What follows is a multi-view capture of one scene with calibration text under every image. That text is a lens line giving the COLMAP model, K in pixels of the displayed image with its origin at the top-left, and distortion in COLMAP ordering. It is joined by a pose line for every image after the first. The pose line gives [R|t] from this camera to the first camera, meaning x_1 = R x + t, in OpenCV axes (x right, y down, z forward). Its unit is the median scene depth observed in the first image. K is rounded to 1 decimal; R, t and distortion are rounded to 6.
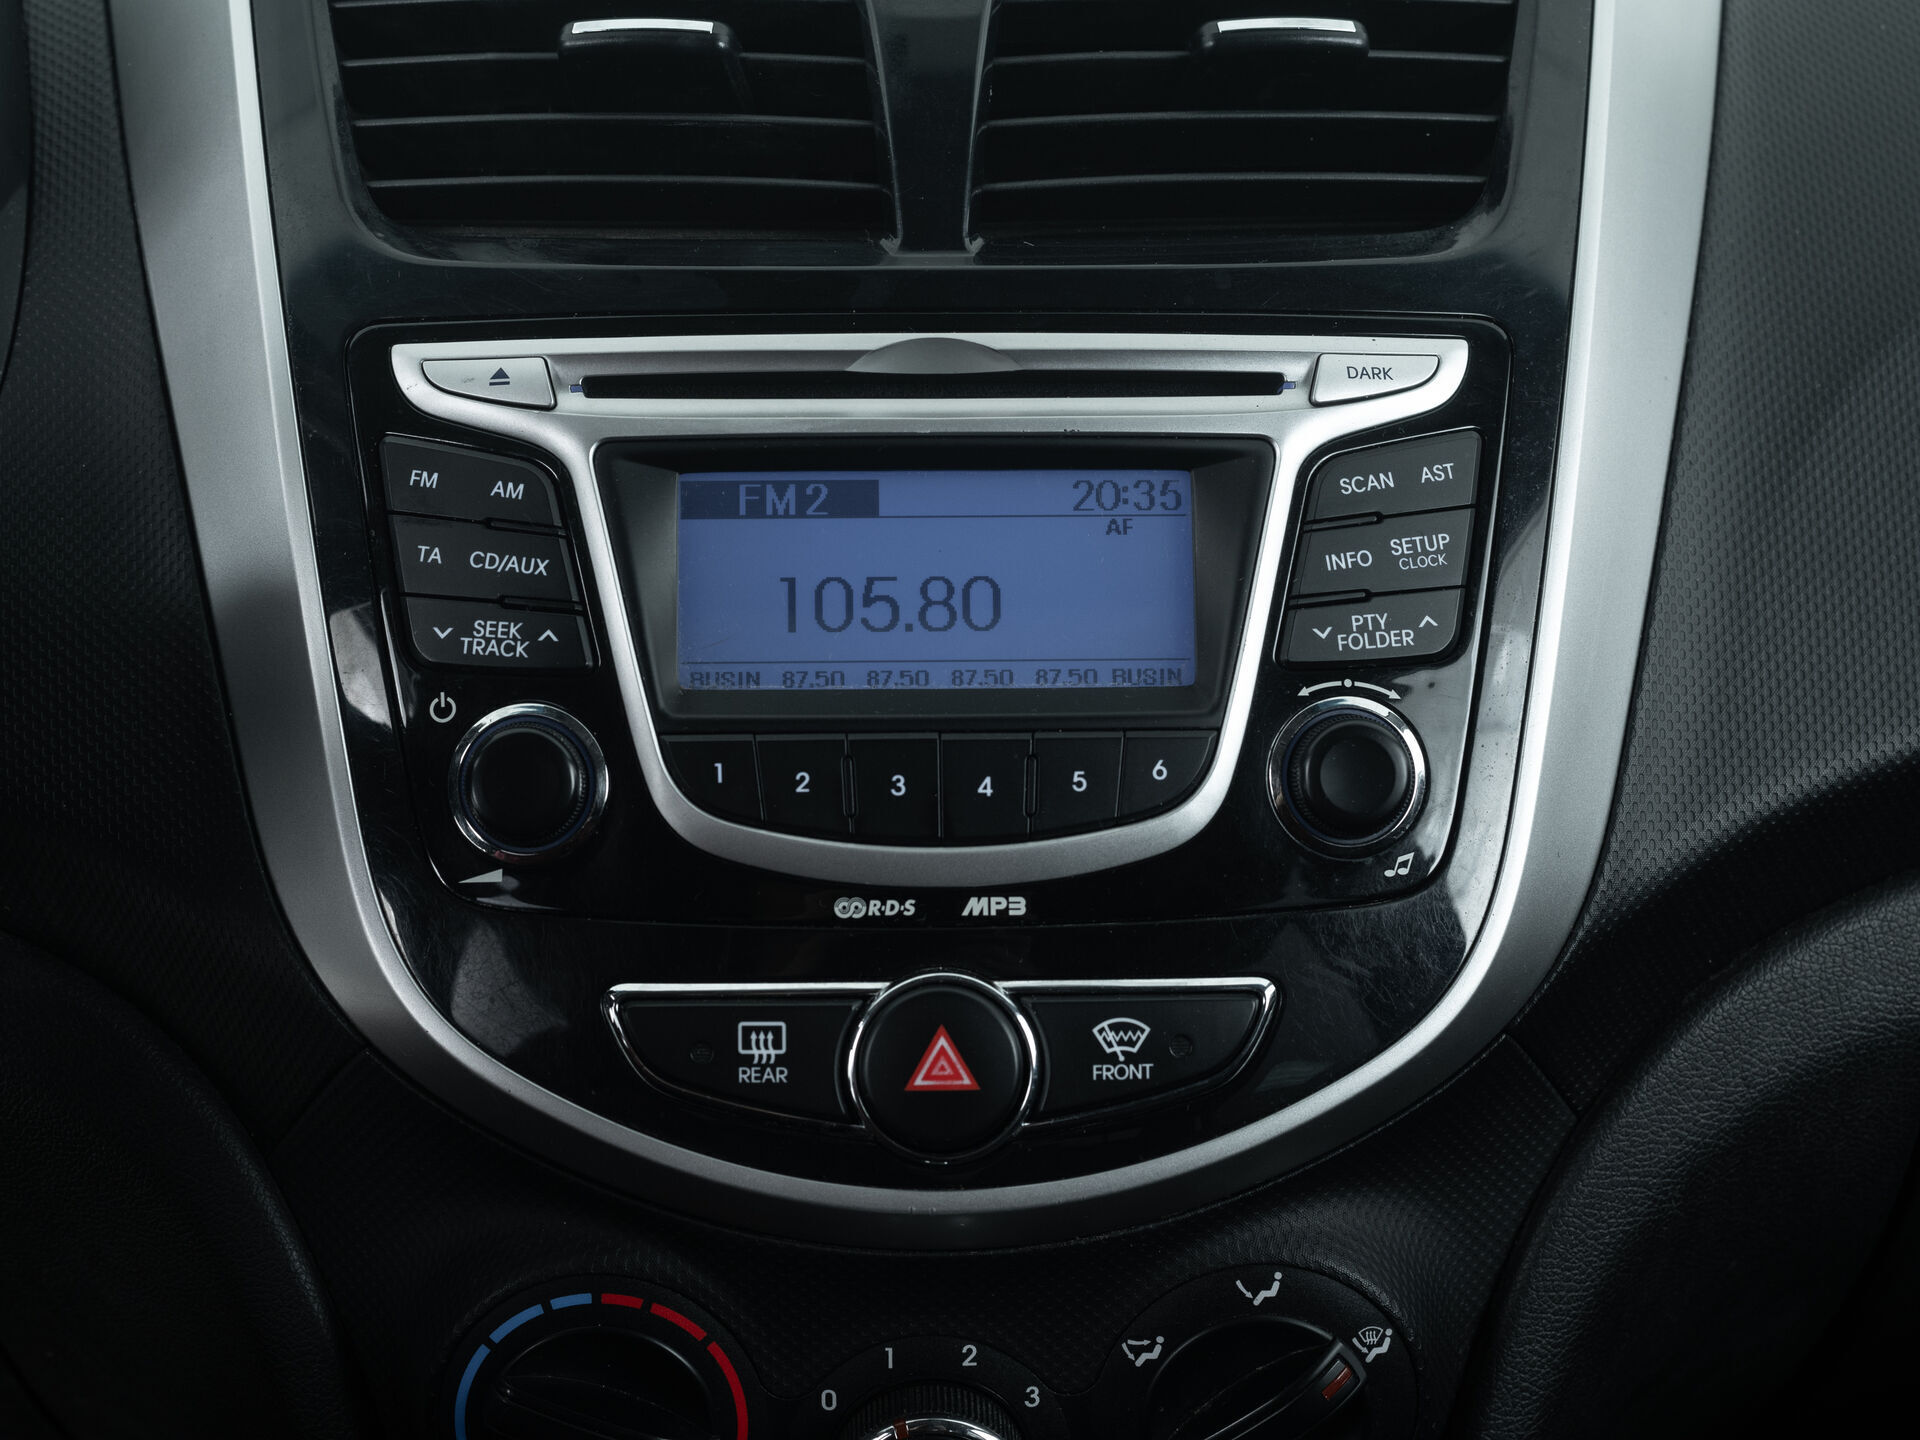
lens RADIAL K [[3243.2, 0, 939.9], [0, 3243.2, 717.7], [0, 0, 1]] dist [-0.103811, -0.098764]
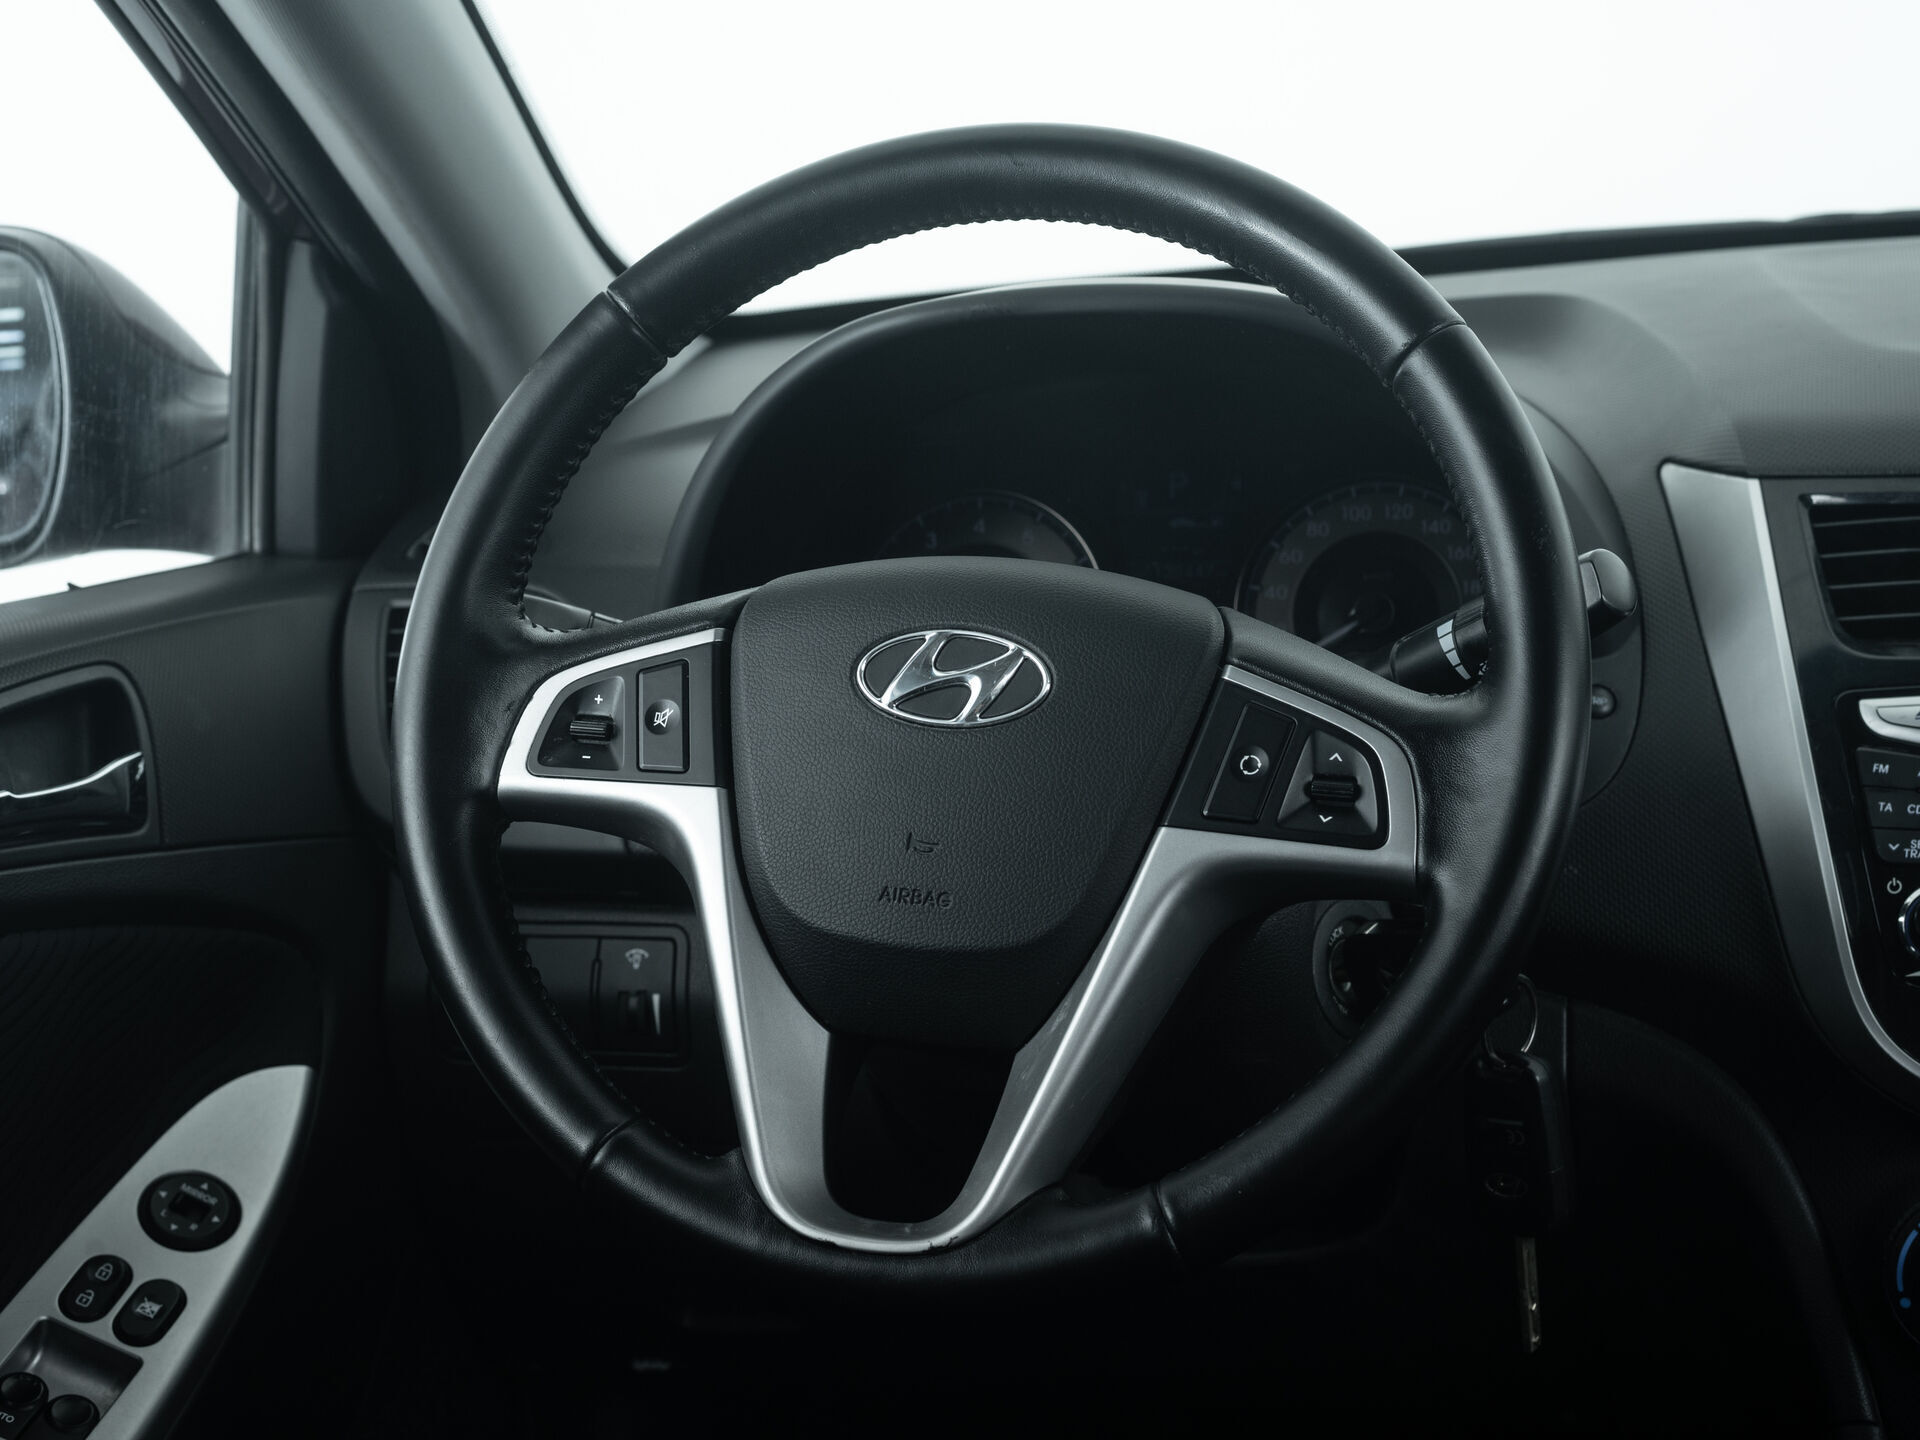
lens RADIAL K [[3243.2, 0, 939.9], [0, 3243.2, 717.7], [0, 0, 1]] dist [-0.103811, -0.098764]
pose [[0.948607, -0.017015, -0.315997, -0.086968], [-0.035479, 0.986540, -0.159627, 0.217602], [0.314460, 0.162635, 0.935235, -0.944900]]
